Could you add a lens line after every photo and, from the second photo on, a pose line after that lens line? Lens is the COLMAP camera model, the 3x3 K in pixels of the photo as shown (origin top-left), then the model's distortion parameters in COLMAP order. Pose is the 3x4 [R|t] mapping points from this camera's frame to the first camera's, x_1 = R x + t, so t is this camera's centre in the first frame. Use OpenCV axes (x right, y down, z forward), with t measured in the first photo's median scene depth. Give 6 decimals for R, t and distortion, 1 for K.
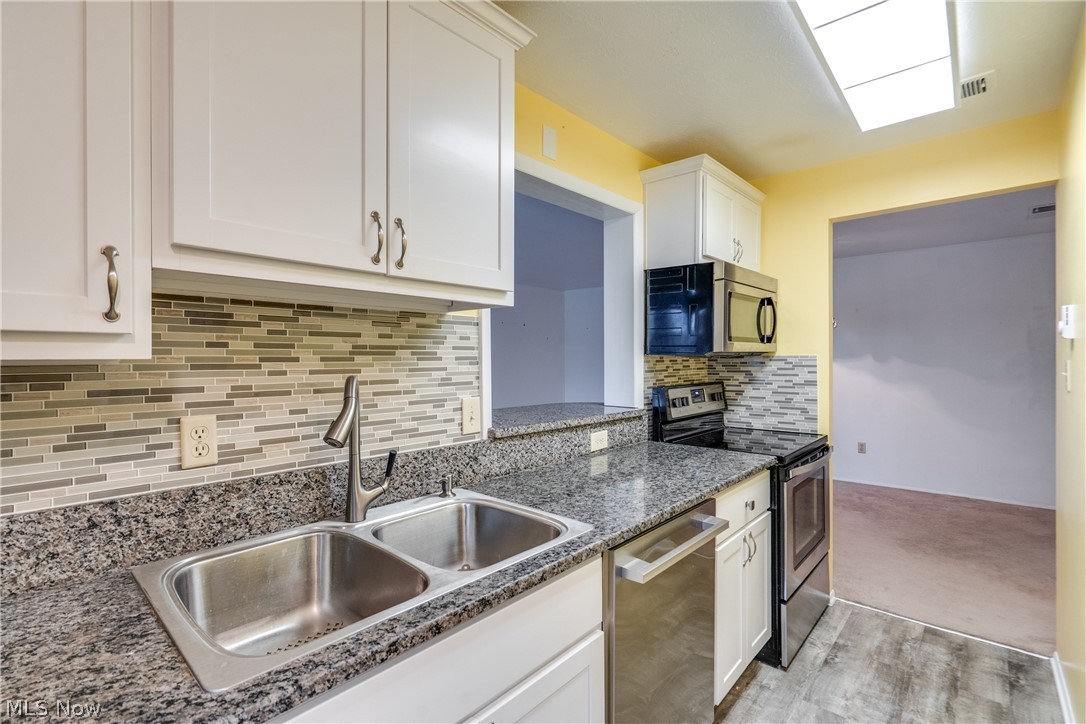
lens RADIAL K [[489.7, 0, 539.7], [0, 489.7, 366.9], [0, 0, 1]] dist [-0.001349, -0.000954]
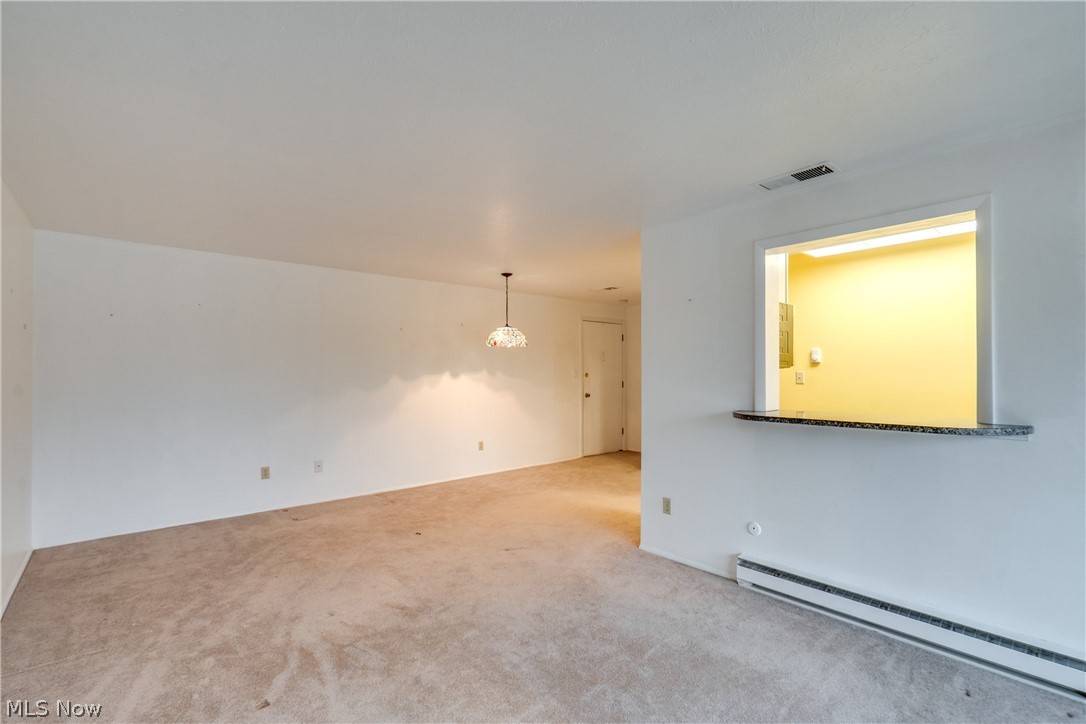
lens RADIAL K [[489.7, 0, 548.1], [0, 489.7, 366.8], [0, 0, 1]] dist [-0.001349, -0.000954]
pose [[0.105435, 0.017386, 0.994274, -1.805416], [0.014240, 0.999718, -0.018992, -0.015382], [-0.994324, 0.016161, 0.105158, 2.324089]]
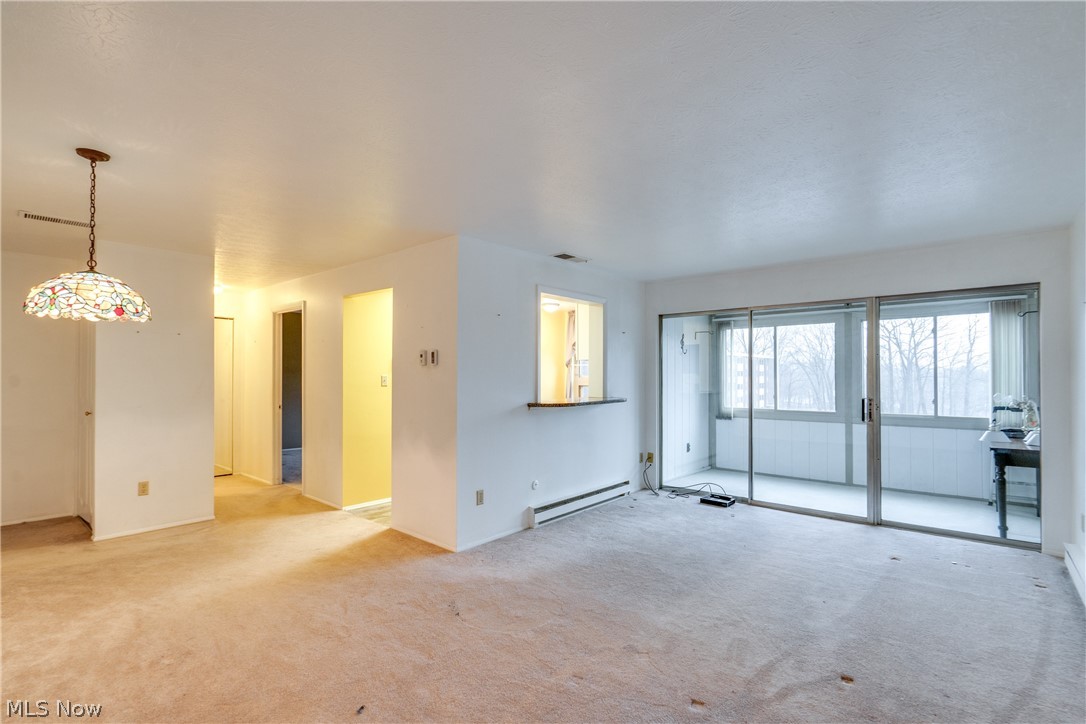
lens RADIAL K [[496.0, 0, 549.3], [0, 496.0, 364.8], [0, 0, 1]] dist [-0.001979, 0.001736]
pose [[-0.999320, 0.007302, -0.036128, 0.252035], [0.007472, 0.999962, -0.004549, -0.065241], [0.036094, -0.004815, -0.999337, 4.552542]]
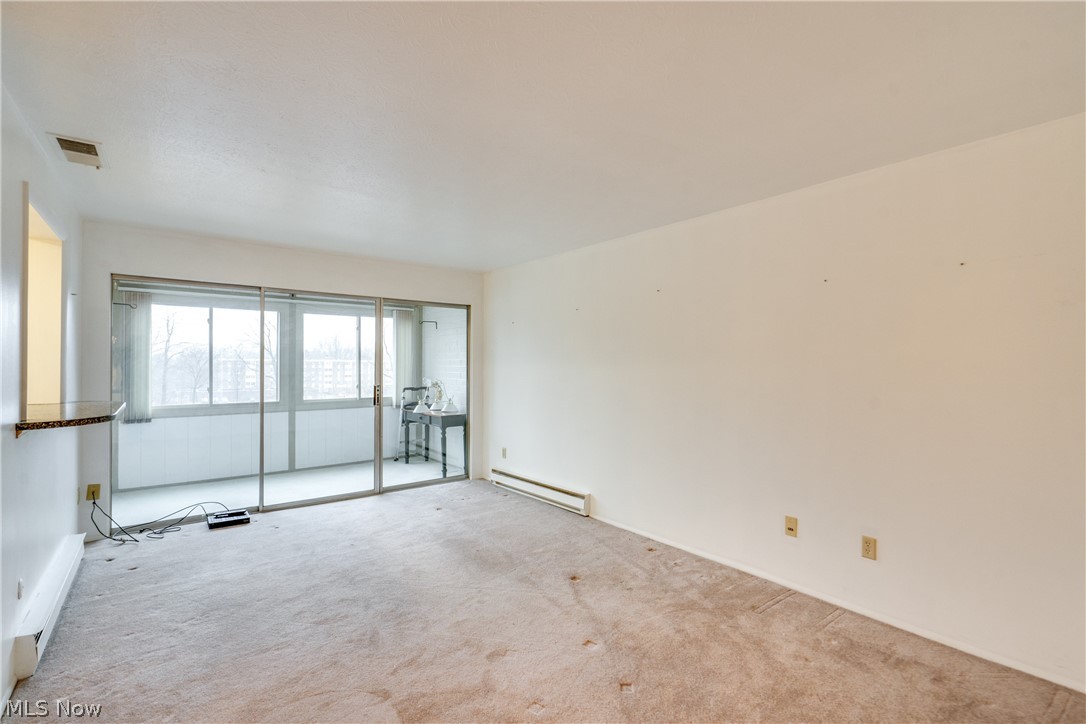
lens RADIAL K [[496.0, 0, 534.4], [0, 496.0, 358.2], [0, 0, 1]] dist [-0.001979, 0.001736]
pose [[-0.169069, -0.005588, -0.985588, 1.371347], [-0.018846, 0.999819, -0.002435, -0.061851], [0.985424, 0.018162, -0.169144, 3.352305]]
